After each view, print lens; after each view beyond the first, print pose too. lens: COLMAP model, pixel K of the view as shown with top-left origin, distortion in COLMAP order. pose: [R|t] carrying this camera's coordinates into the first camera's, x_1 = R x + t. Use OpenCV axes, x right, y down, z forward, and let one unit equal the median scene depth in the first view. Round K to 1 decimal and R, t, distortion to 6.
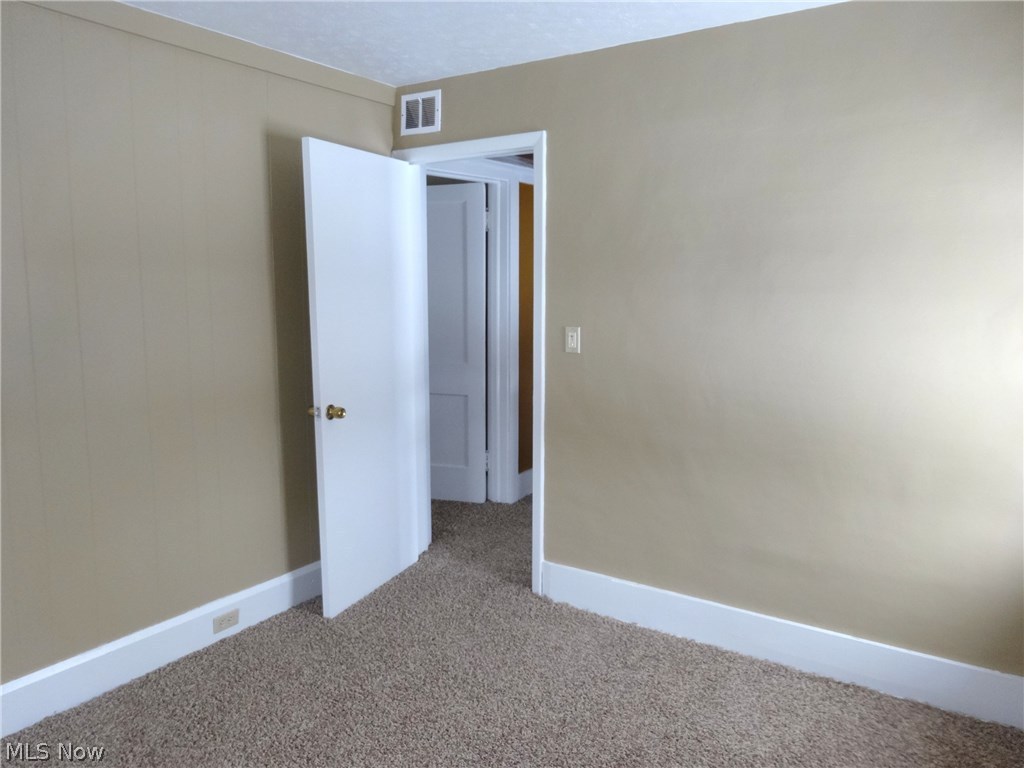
lens RADIAL K [[757.7, 0, 512.0], [0, 757.7, 384.0], [0, 0, 1]] dist [0.001274, -0.000667]
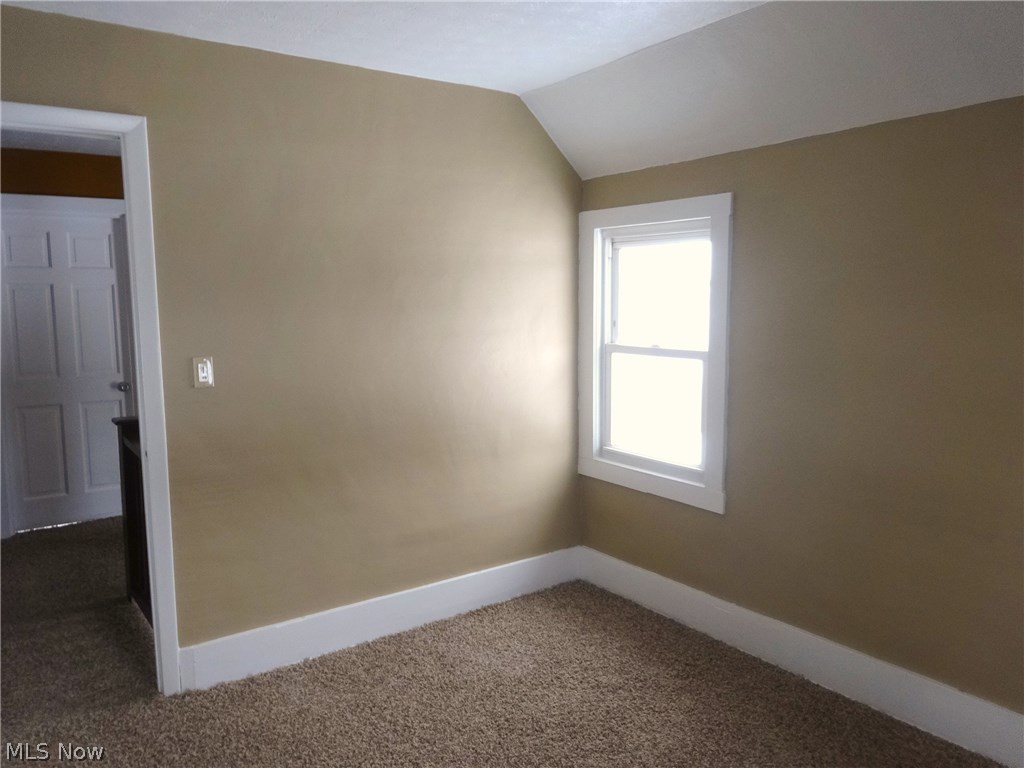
lens RADIAL K [[757.7, 0, 512.0], [0, 757.7, 384.0], [0, 0, 1]] dist [0.001274, -0.000667]
pose [[0.340062, -0.112889, 0.933603, -0.638110], [0.135785, 0.988260, 0.070039, -0.061980], [-0.930548, 0.102952, 0.351398, 0.407980]]
